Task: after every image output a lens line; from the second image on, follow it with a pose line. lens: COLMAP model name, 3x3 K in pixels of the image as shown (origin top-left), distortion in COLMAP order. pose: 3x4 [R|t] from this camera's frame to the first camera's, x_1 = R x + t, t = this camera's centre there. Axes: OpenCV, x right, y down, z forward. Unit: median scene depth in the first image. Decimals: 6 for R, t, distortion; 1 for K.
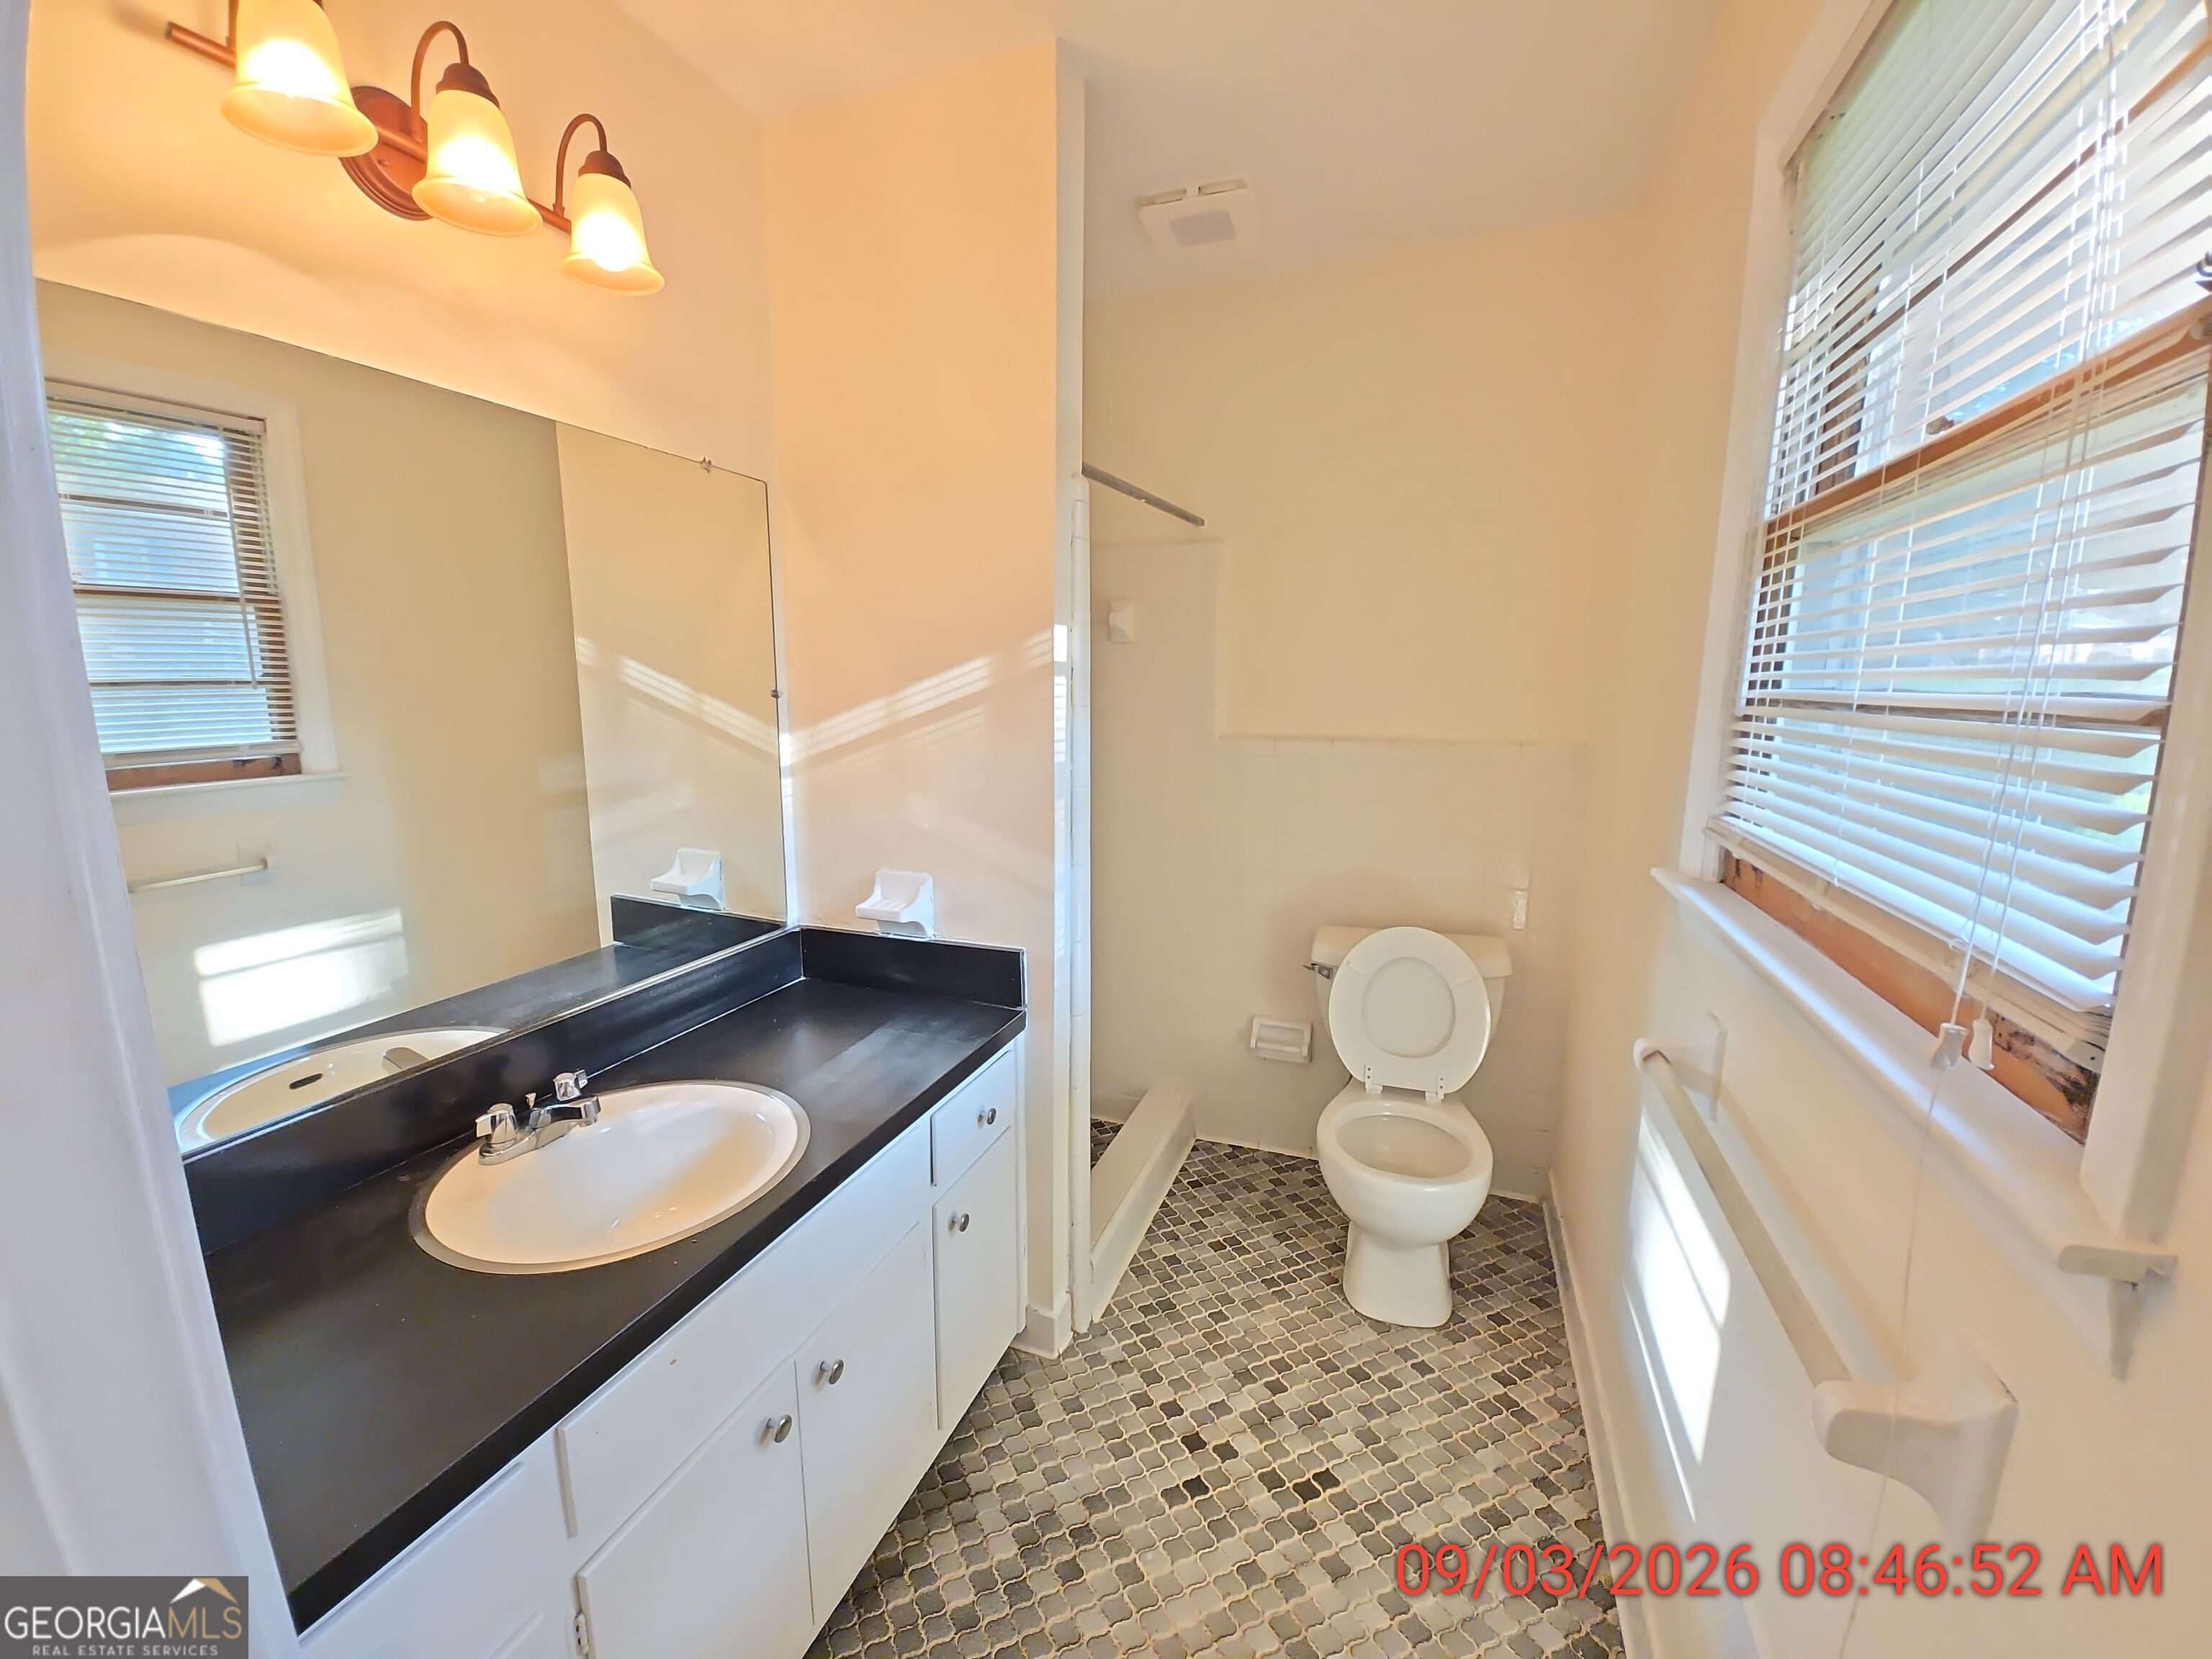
lens RADIAL K [[867.7, 0, 1106.0], [0, 867.7, 829.5], [0, 0, 1]] dist [-0.023152, -0.000151]
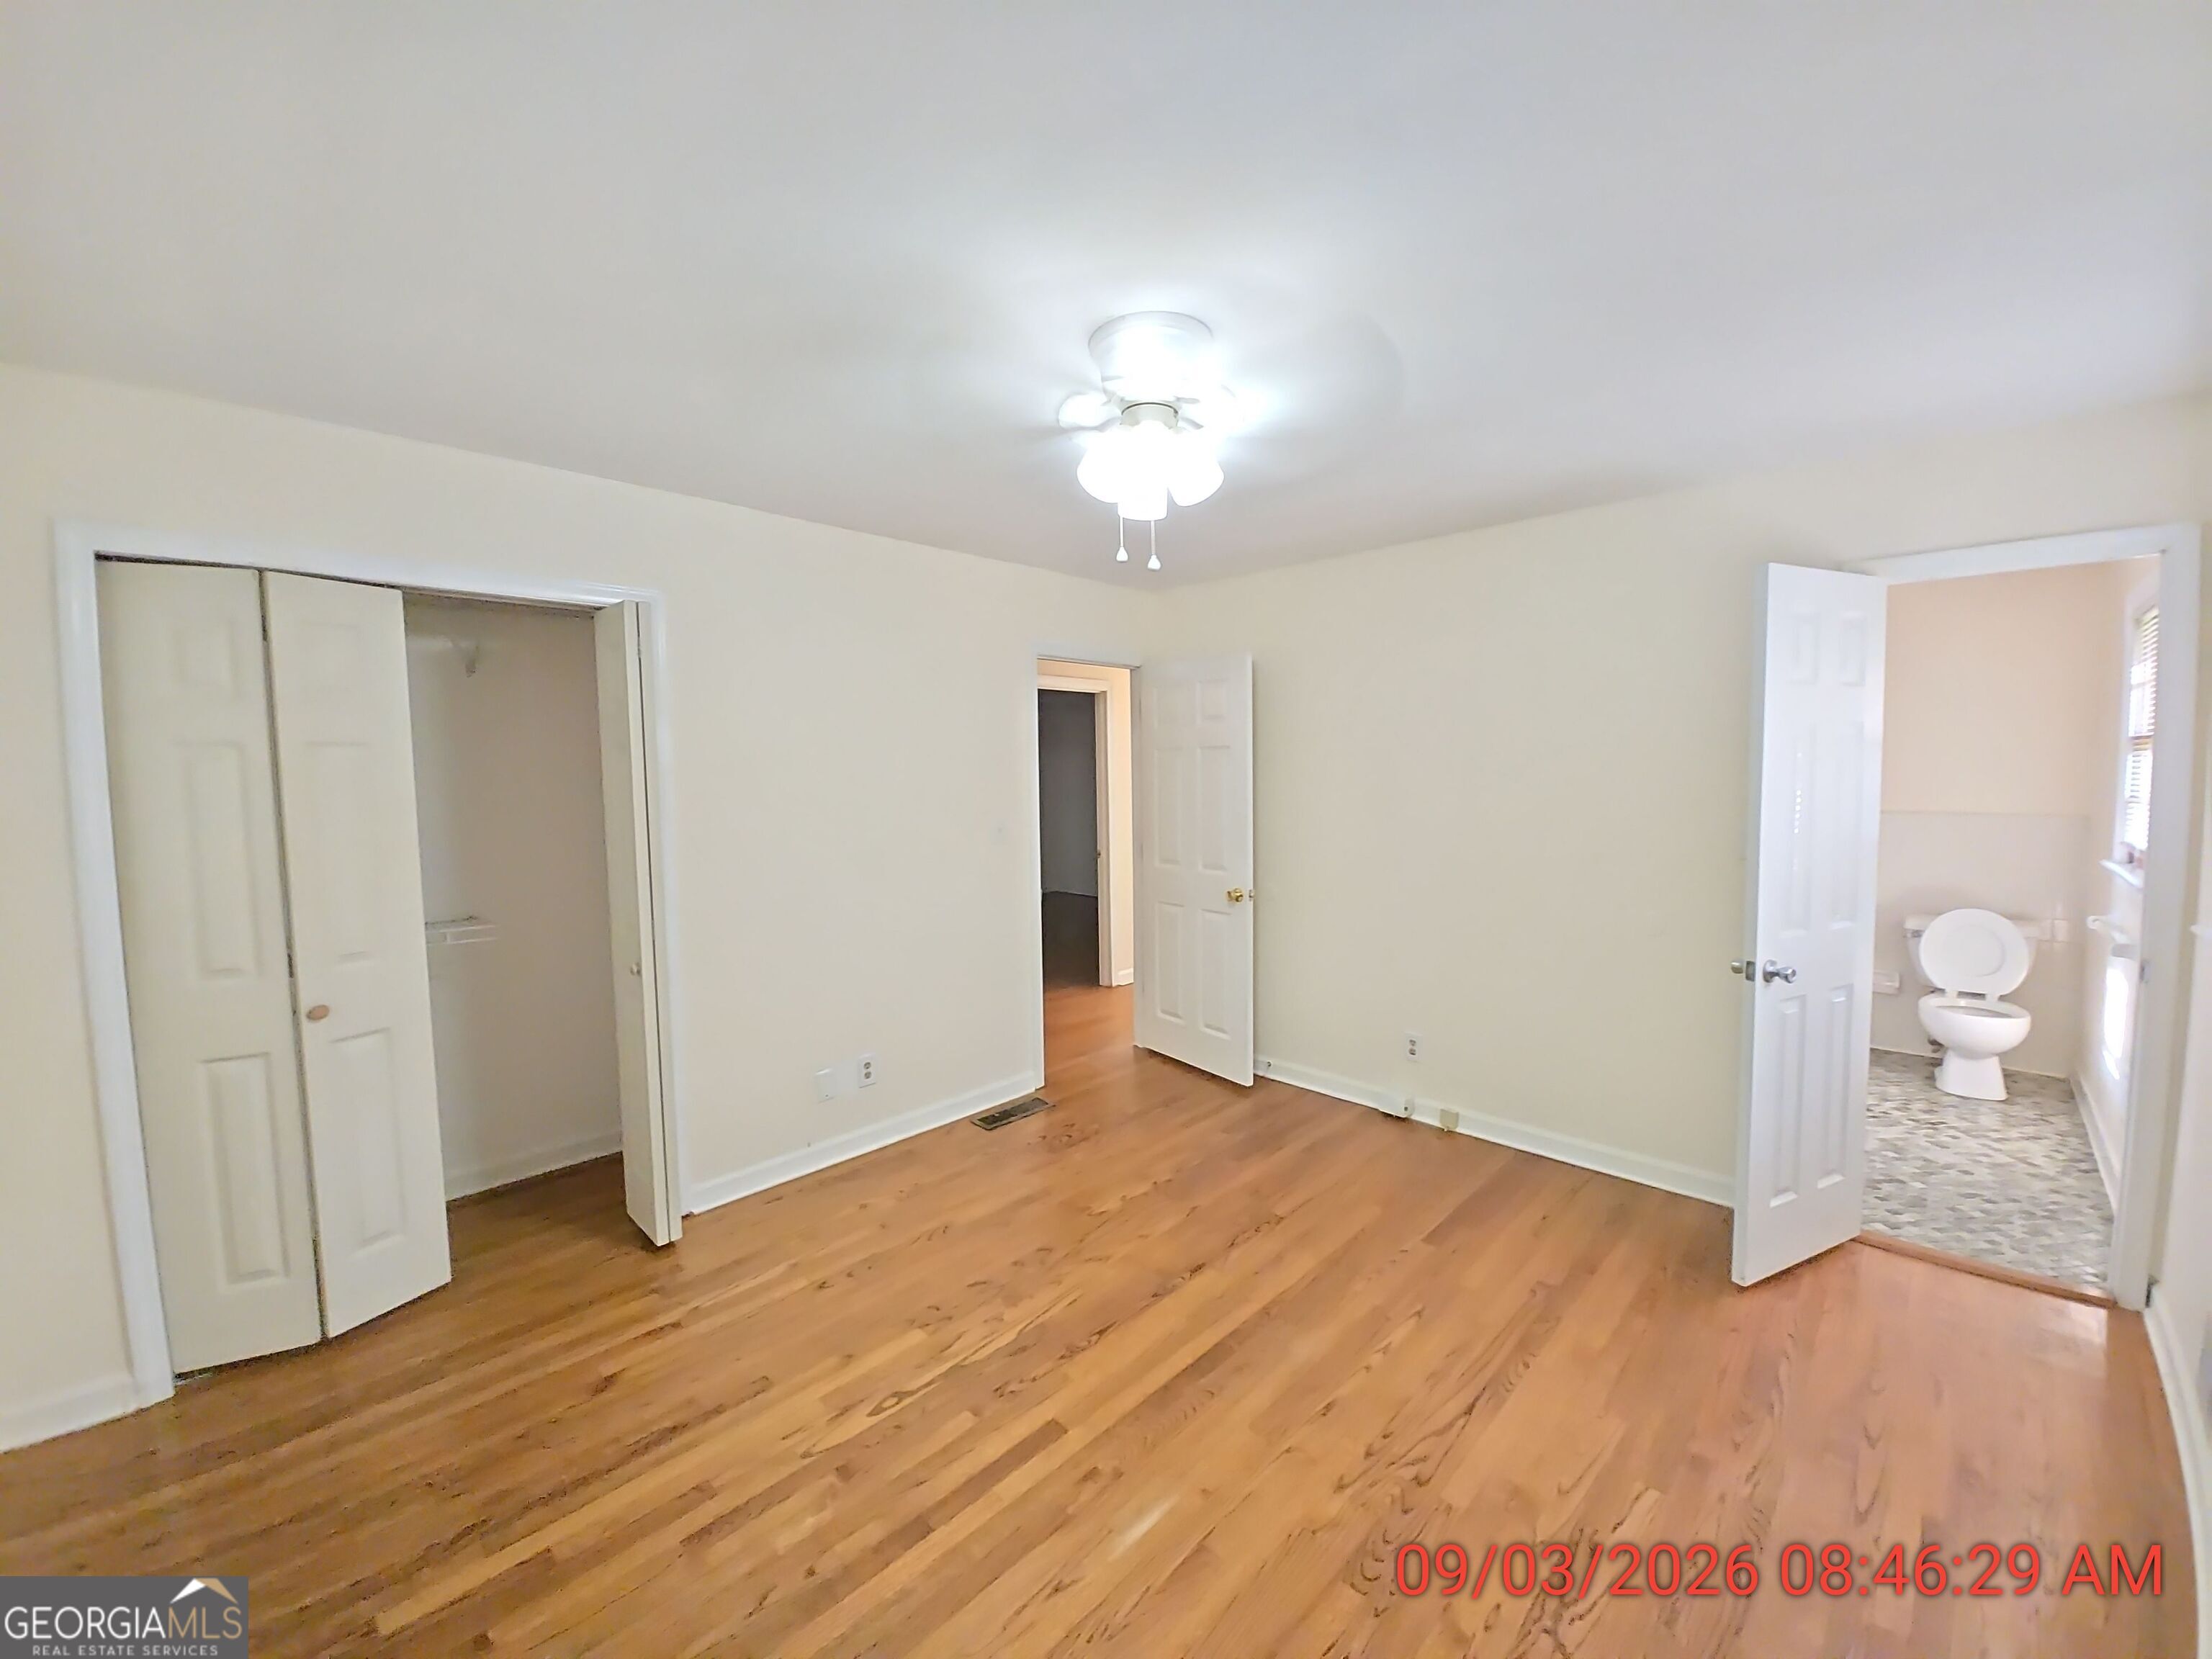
lens RADIAL K [[867.7, 0, 1106.0], [0, 867.7, 829.5], [0, 0, 1]] dist [-0.023152, -0.000151]
pose [[0.913365, 0.019046, -0.406696, -0.787048], [-0.049474, 0.996695, -0.064432, 0.187583], [0.404124, 0.078971, 0.911289, -1.825449]]
